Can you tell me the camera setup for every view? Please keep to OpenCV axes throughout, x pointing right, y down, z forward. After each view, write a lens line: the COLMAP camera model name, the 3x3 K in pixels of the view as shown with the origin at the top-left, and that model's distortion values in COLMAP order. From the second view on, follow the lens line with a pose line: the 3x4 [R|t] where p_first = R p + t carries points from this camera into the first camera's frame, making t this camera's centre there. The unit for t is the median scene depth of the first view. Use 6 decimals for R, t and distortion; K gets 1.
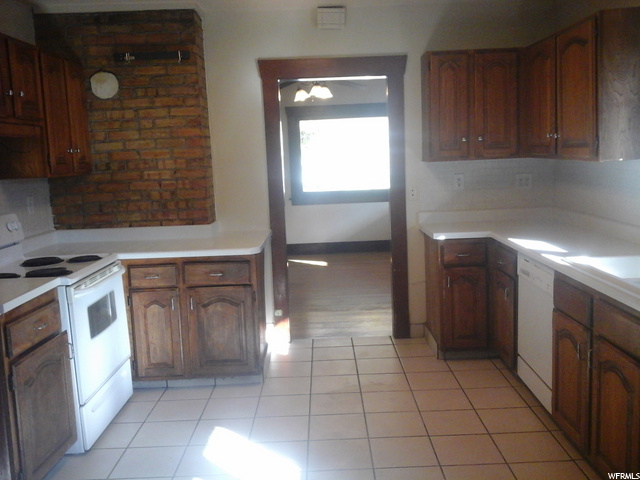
lens RADIAL K [[641.4, 0, 320.2], [0, 641.4, 240.3], [0, 0, 1]] dist [0.013758, 0.000000]
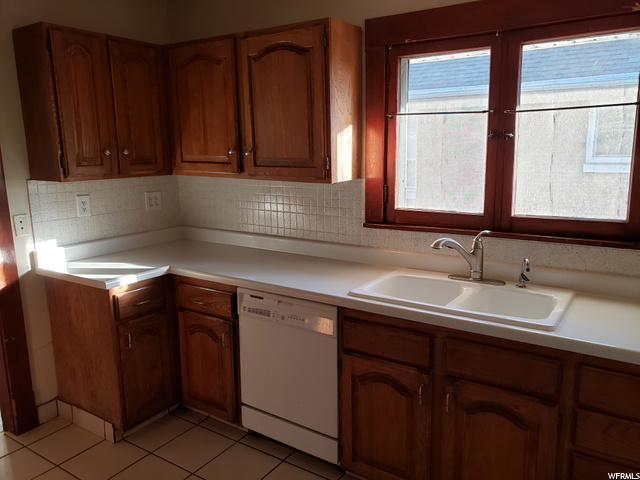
lens RADIAL K [[493.3, 0, 322.1], [0, 493.3, 238.1], [0, 0, 1]] dist [0.035538, -0.002536]
pose [[0.548995, -0.118548, 0.827376, -0.146825], [0.103089, 0.991936, 0.073723, -0.075749], [-0.829444, 0.044819, 0.556789, 0.480331]]
